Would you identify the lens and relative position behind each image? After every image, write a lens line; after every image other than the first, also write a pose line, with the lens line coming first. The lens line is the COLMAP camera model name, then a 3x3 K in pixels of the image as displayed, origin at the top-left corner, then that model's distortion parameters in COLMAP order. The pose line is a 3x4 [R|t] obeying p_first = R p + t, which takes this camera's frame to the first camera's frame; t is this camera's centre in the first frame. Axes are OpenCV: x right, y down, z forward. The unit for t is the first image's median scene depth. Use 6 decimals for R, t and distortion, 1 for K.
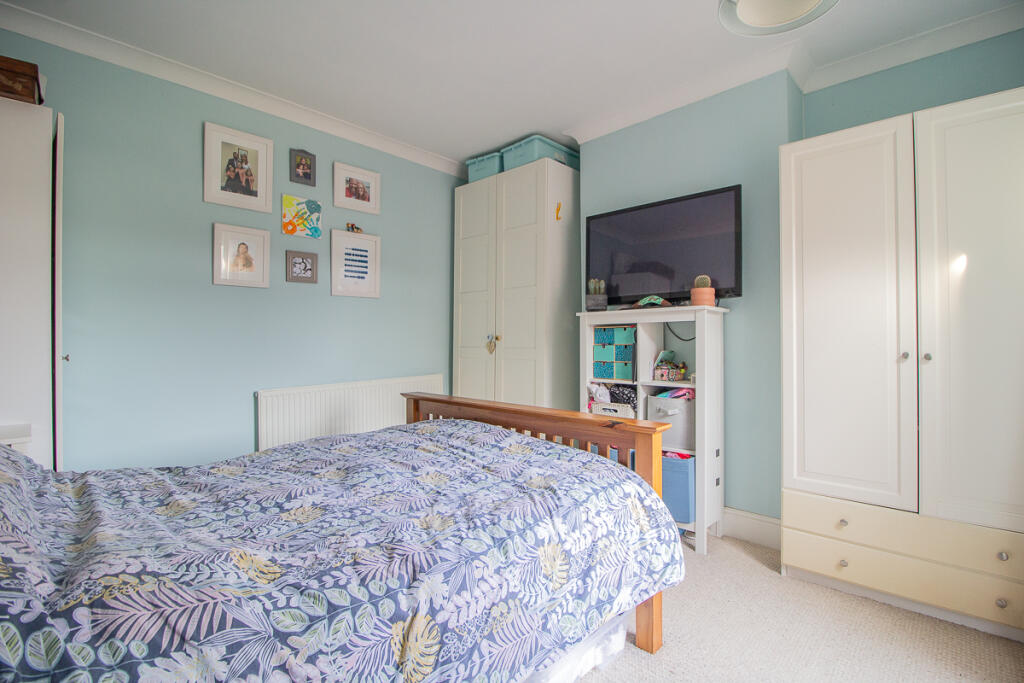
lens RADIAL K [[469.8, 0, 513.6], [0, 469.8, 333.2], [0, 0, 1]] dist [-0.013866, -0.005986]
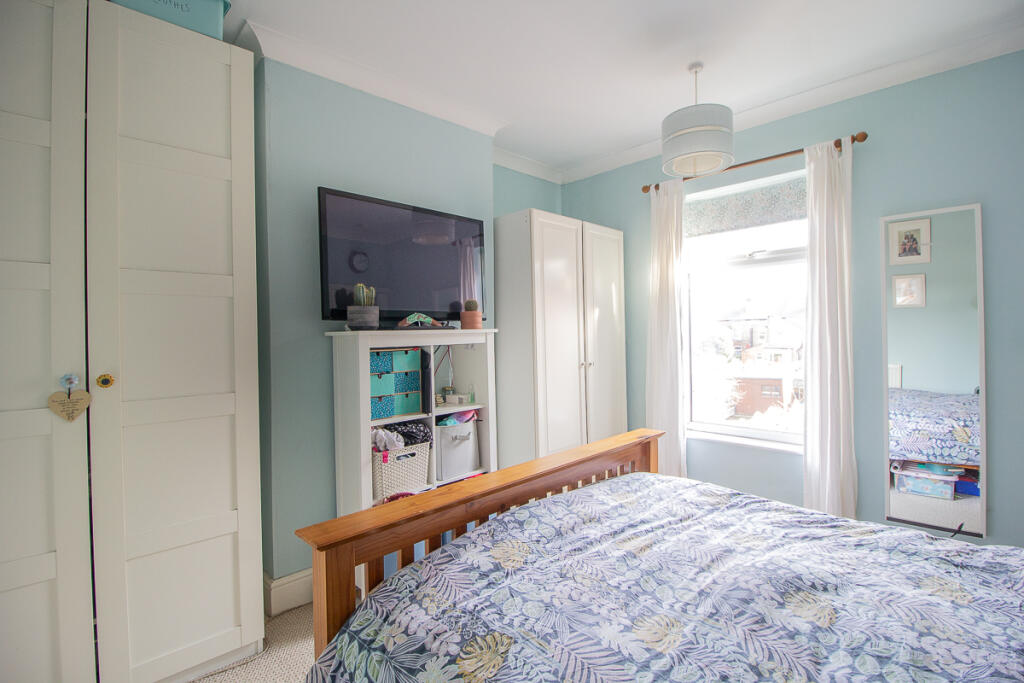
lens RADIAL K [[469.8, 0, 513.4], [0, 469.8, 343.9], [0, 0, 1]] dist [-0.013866, -0.005986]
pose [[0.049759, -0.001481, 0.998760, -0.566127], [0.018762, 0.999824, 0.000548, -0.020638], [-0.998585, 0.018711, 0.049778, 0.773954]]
